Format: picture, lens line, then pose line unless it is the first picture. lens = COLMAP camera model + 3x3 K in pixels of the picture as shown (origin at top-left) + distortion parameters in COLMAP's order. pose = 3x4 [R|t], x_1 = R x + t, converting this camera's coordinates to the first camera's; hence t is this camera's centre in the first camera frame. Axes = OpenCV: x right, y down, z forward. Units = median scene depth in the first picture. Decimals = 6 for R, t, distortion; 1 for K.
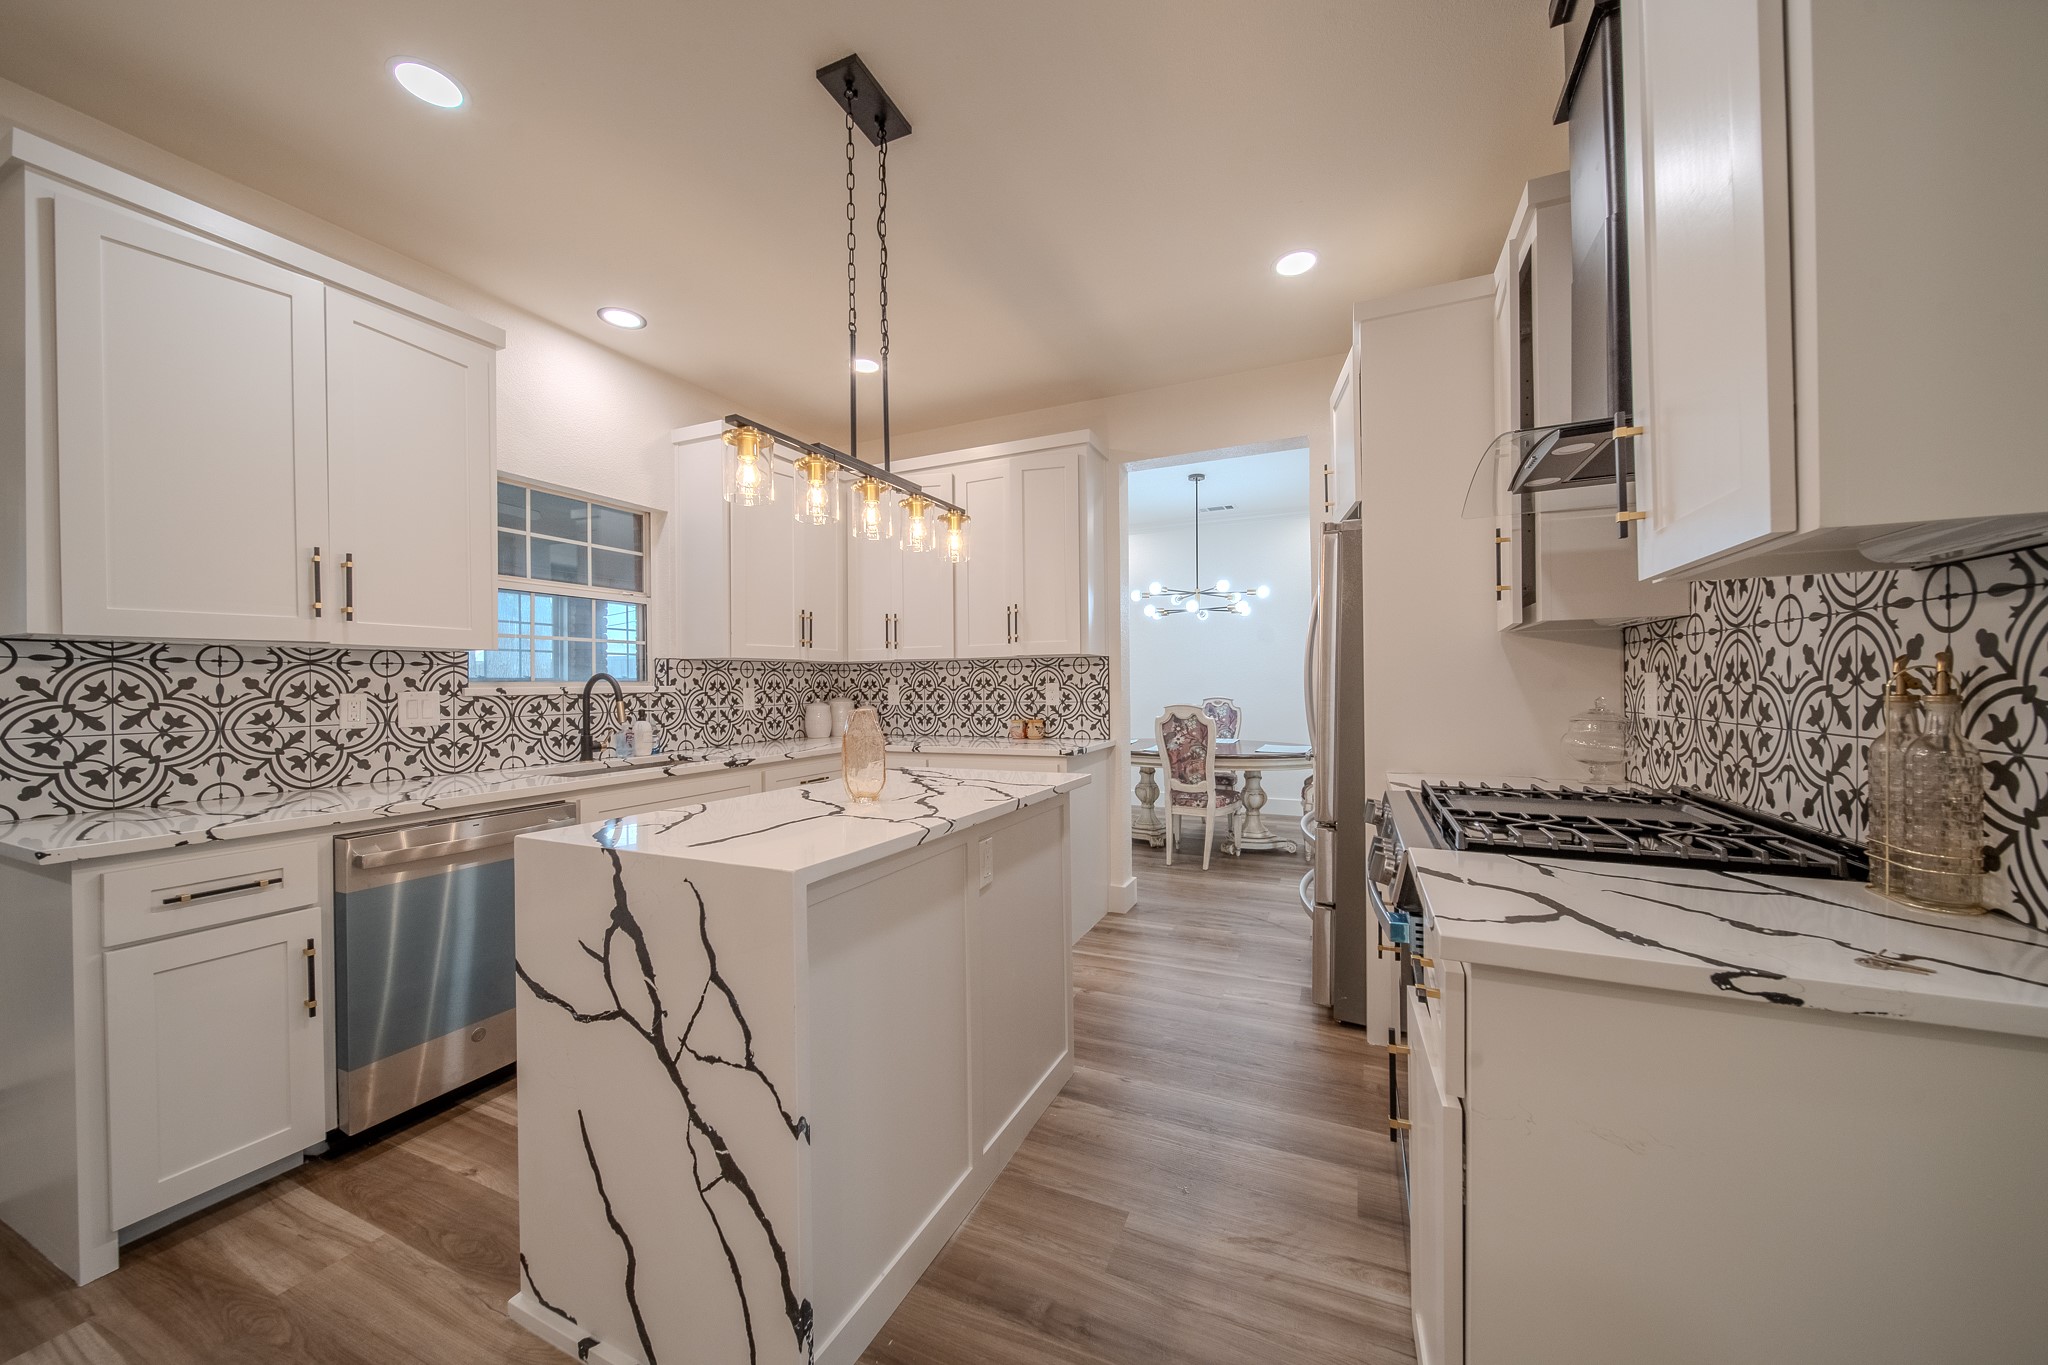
lens RADIAL K [[684.1, 0, 1024.0], [0, 684.1, 682.5], [0, 0, 1]] dist [-0.003681, -0.000038]
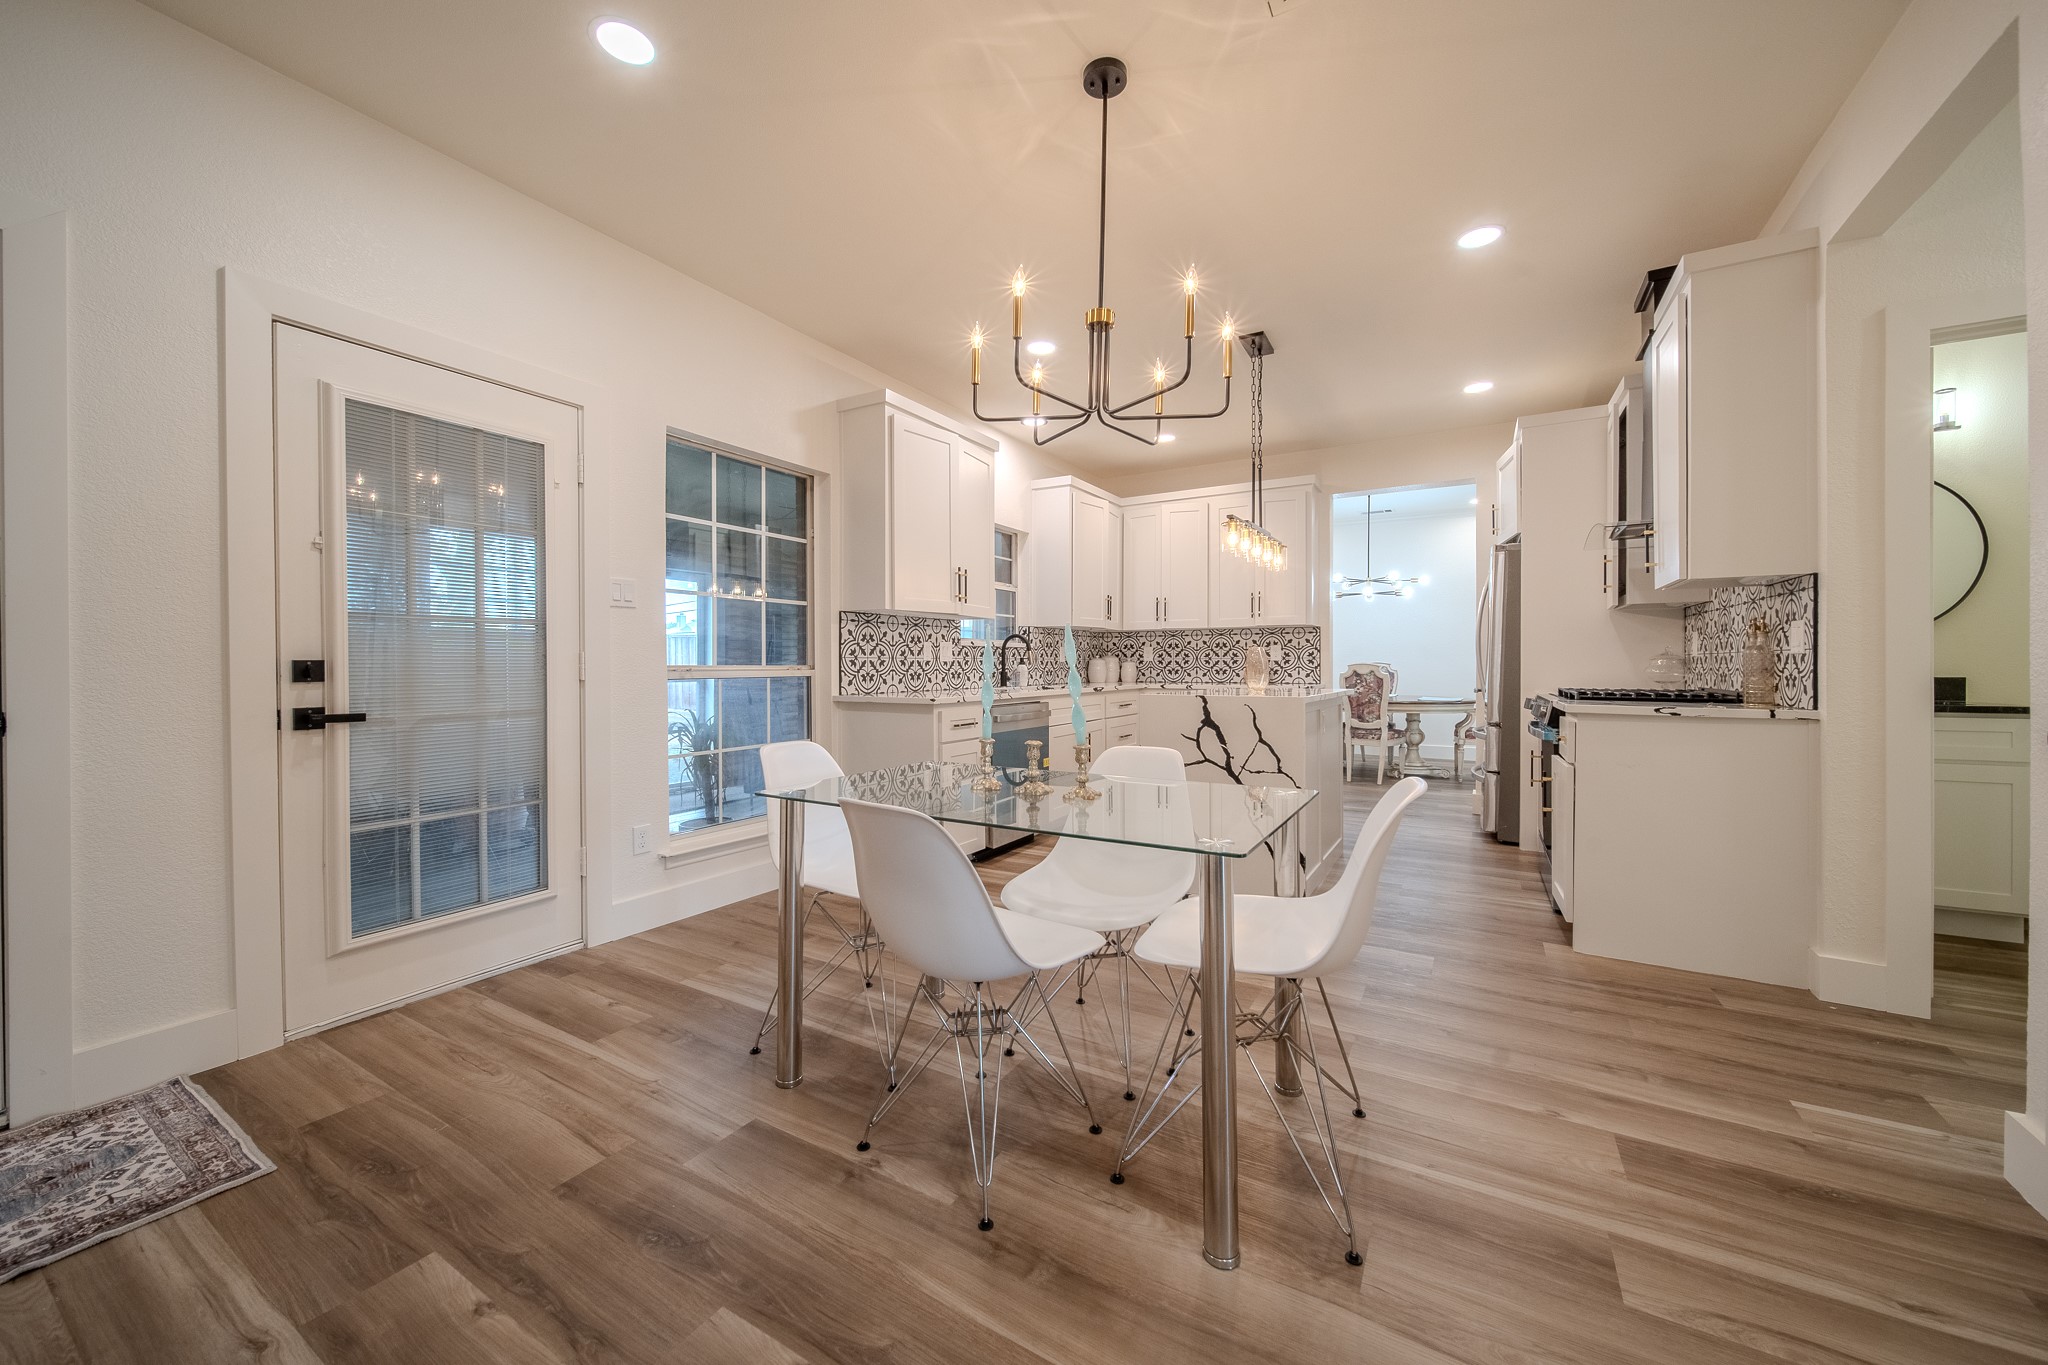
lens RADIAL K [[665.3, 0, 1028.4], [0, 665.3, 661.8], [0, 0, 1]] dist [0.000545, 0.000027]
pose [[0.990011, 0.012790, -0.140410, -0.400821], [-0.012382, 0.999916, 0.003779, 0.053242], [0.140446, -0.002003, 0.990086, -0.675324]]
